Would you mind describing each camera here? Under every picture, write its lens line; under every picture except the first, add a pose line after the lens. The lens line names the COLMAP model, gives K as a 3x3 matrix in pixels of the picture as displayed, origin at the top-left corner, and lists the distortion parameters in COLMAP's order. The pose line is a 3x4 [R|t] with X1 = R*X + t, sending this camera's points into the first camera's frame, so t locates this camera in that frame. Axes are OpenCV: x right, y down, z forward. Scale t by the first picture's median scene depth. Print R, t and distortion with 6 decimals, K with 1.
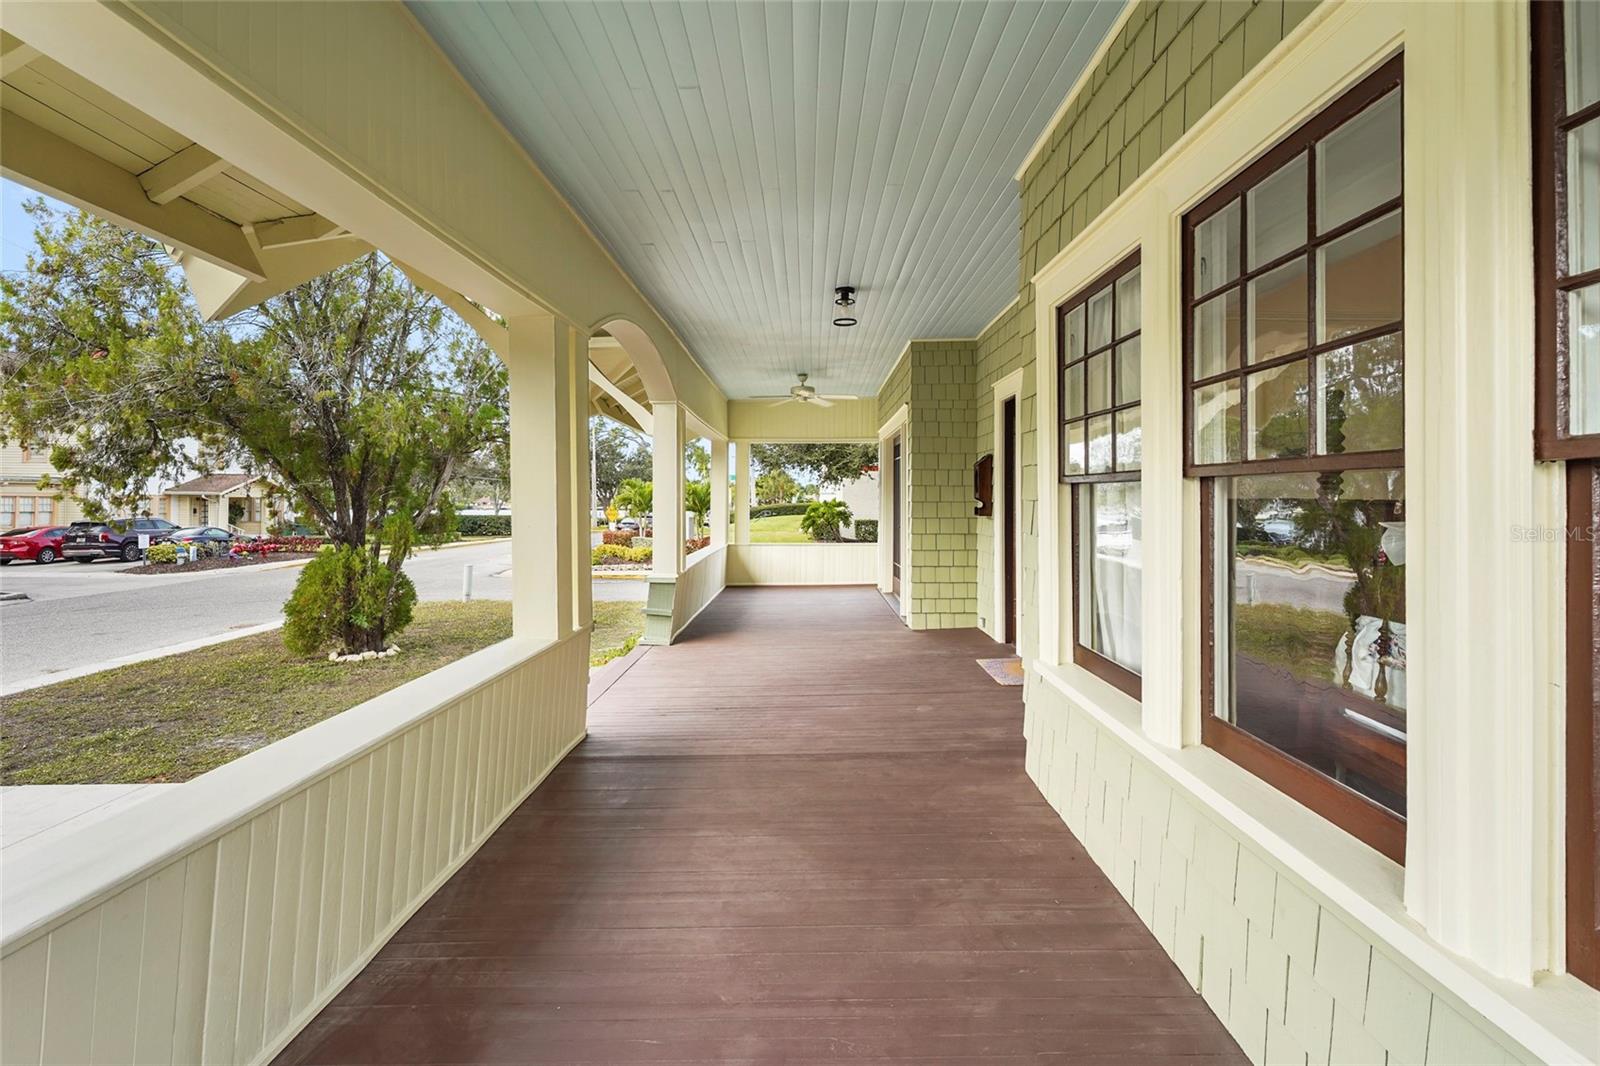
lens RADIAL K [[725.9, 0, 789.0], [0, 725.9, 492.6], [0, 0, 1]] dist [0.000028, -0.000340]
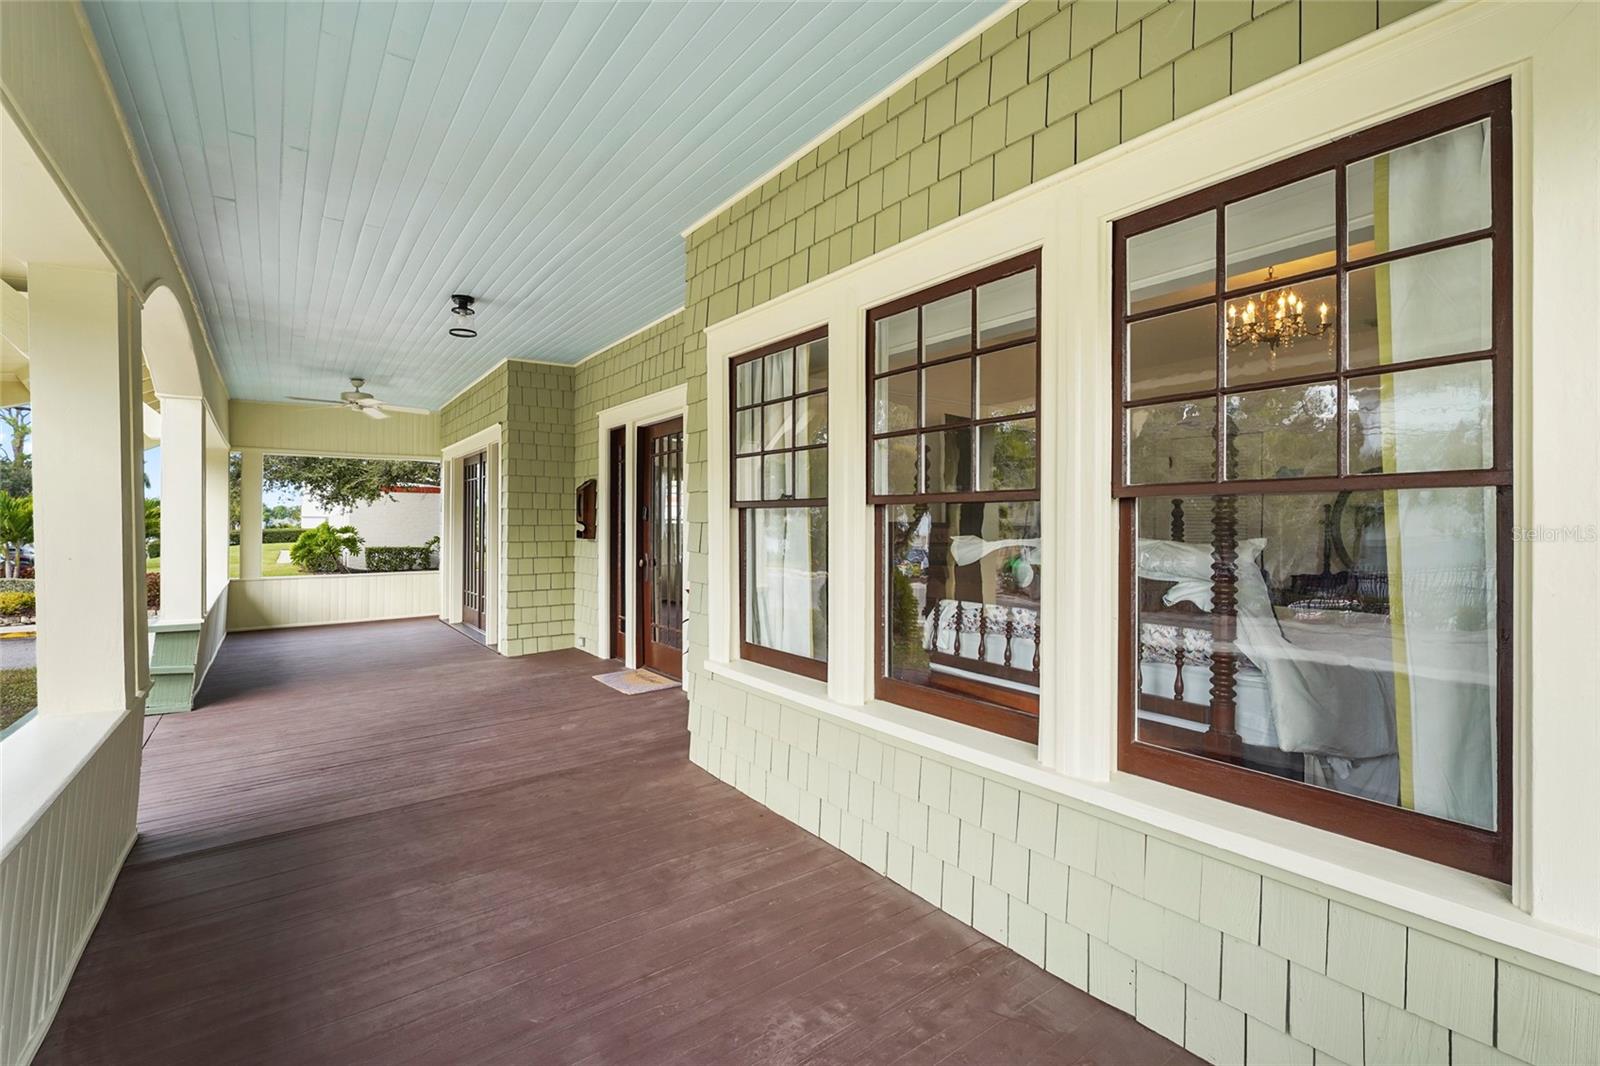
lens RADIAL K [[725.9, 0, 781.3], [0, 725.9, 525.8], [0, 0, 1]] dist [0.000028, -0.000340]
pose [[0.804632, -0.002946, 0.593767, -0.207613], [-0.004127, 0.999936, 0.010554, 0.002628], [-0.593760, -0.010942, 0.804568, 0.002358]]
